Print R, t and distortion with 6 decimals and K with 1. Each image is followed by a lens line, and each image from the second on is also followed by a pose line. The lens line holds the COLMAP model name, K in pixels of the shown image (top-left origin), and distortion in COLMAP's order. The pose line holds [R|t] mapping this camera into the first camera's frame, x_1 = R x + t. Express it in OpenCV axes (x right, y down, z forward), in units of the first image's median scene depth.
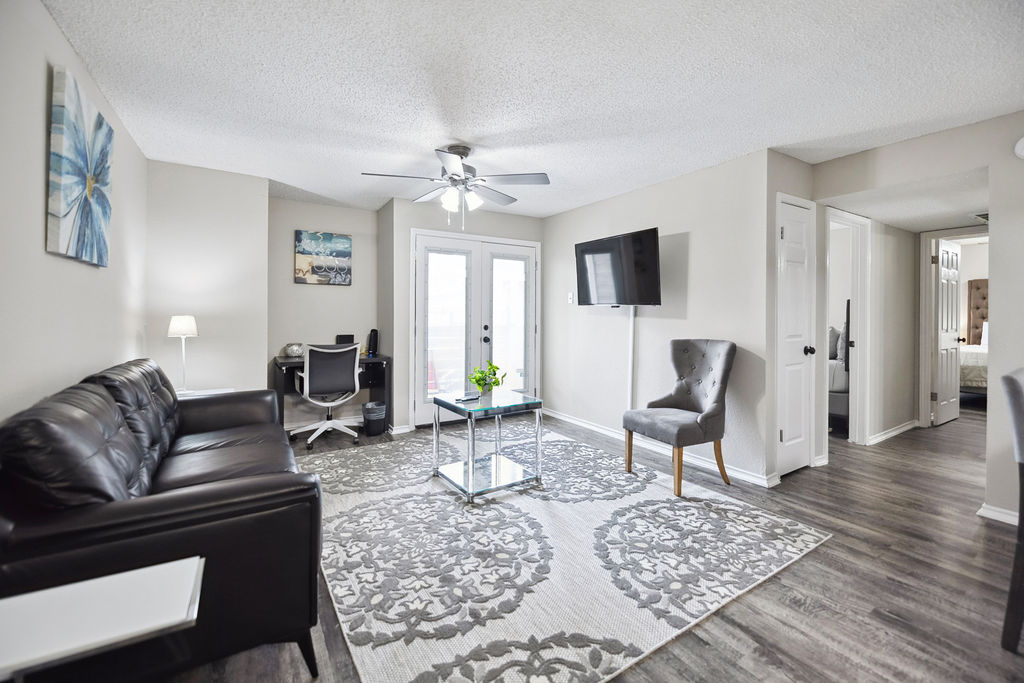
lens RADIAL K [[434.5, 0, 511.9], [0, 434.5, 309.0], [0, 0, 1]] dist [-0.001836, -0.000486]
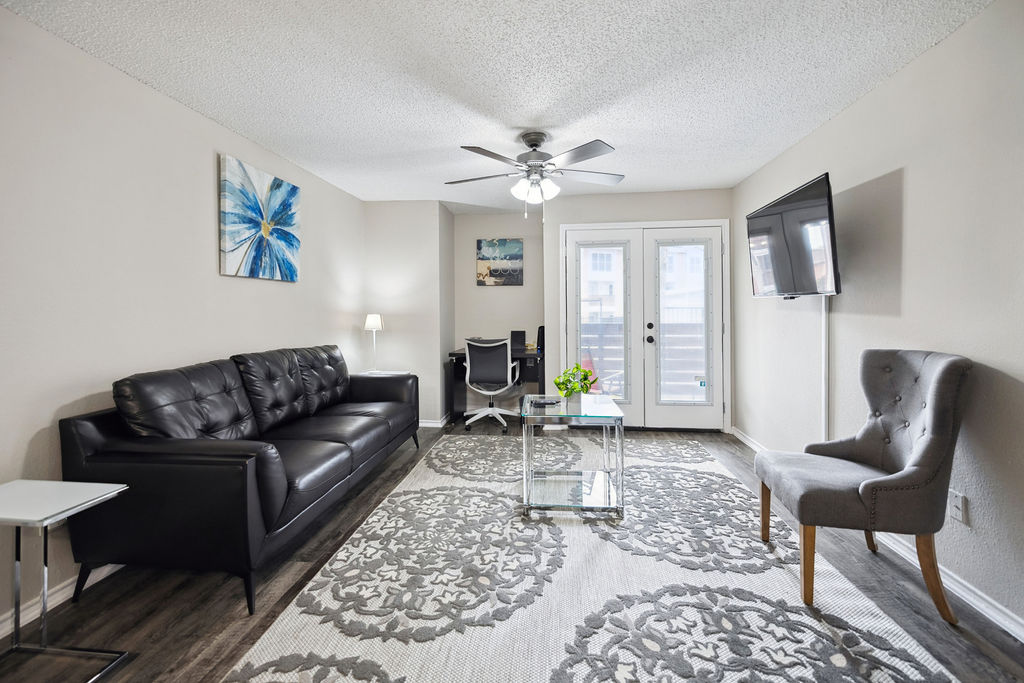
lens RADIAL K [[425.5, 0, 513.2], [0, 425.5, 305.3], [0, 0, 1]] dist [0.011316, -0.000628]
pose [[0.782574, -0.017339, -0.622316, 0.433603], [0.015477, 0.999845, -0.008395, 0.006812], [0.622365, -0.003062, 0.782721, 0.259647]]
